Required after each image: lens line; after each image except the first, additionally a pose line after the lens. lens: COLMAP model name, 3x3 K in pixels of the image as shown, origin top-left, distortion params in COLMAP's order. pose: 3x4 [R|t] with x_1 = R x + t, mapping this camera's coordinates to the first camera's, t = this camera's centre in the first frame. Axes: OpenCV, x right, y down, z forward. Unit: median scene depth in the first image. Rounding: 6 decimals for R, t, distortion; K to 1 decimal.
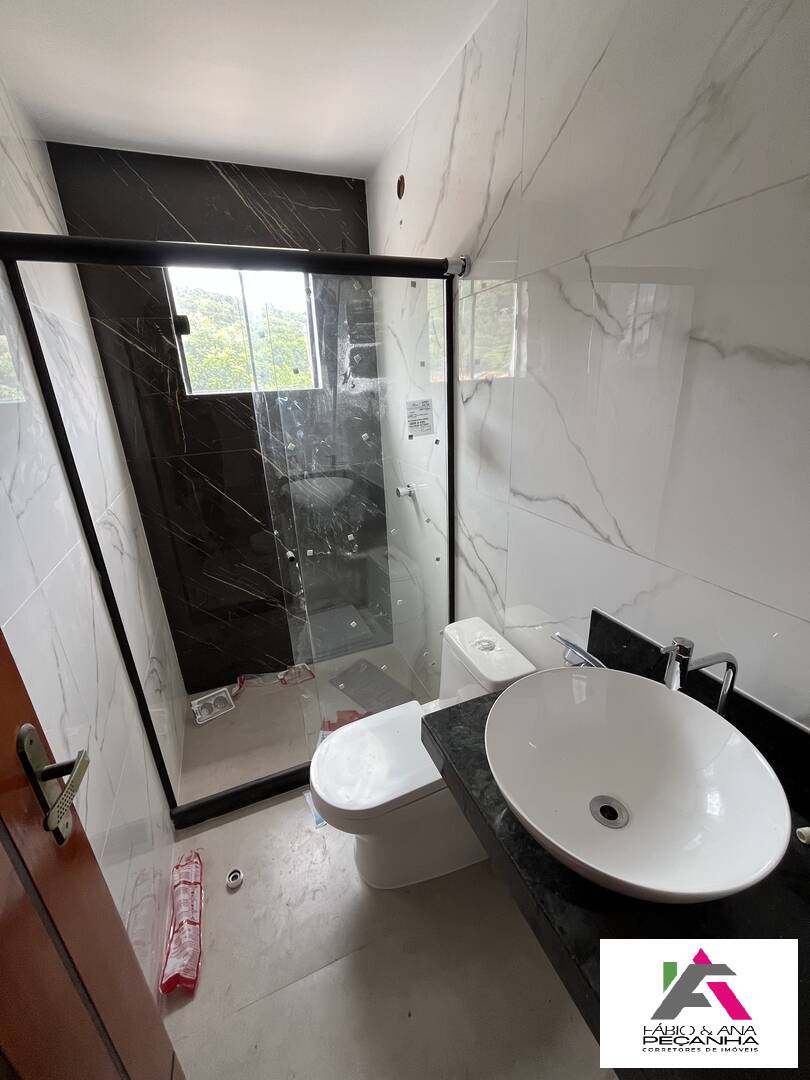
lens RADIAL K [[437.3, 0, 413.9], [0, 437.3, 533.6], [0, 0, 1]] dist [-0.003713, 0.000102]
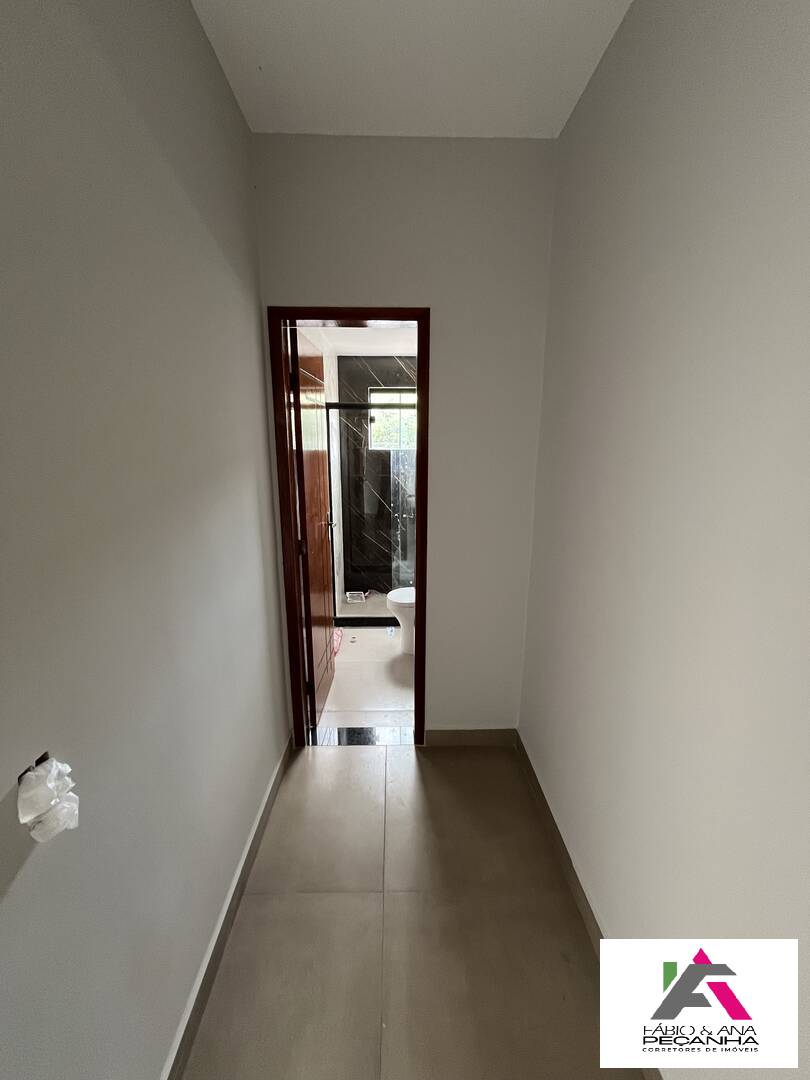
lens RADIAL K [[437.3, 0, 408.1], [0, 437.3, 540.3], [0, 0, 1]] dist [-0.003713, 0.000102]
pose [[0.929556, 0.118557, -0.349098, 0.480671], [-0.157997, 0.983630, -0.086654, 0.287947], [0.333110, 0.135706, 0.933071, -0.916765]]
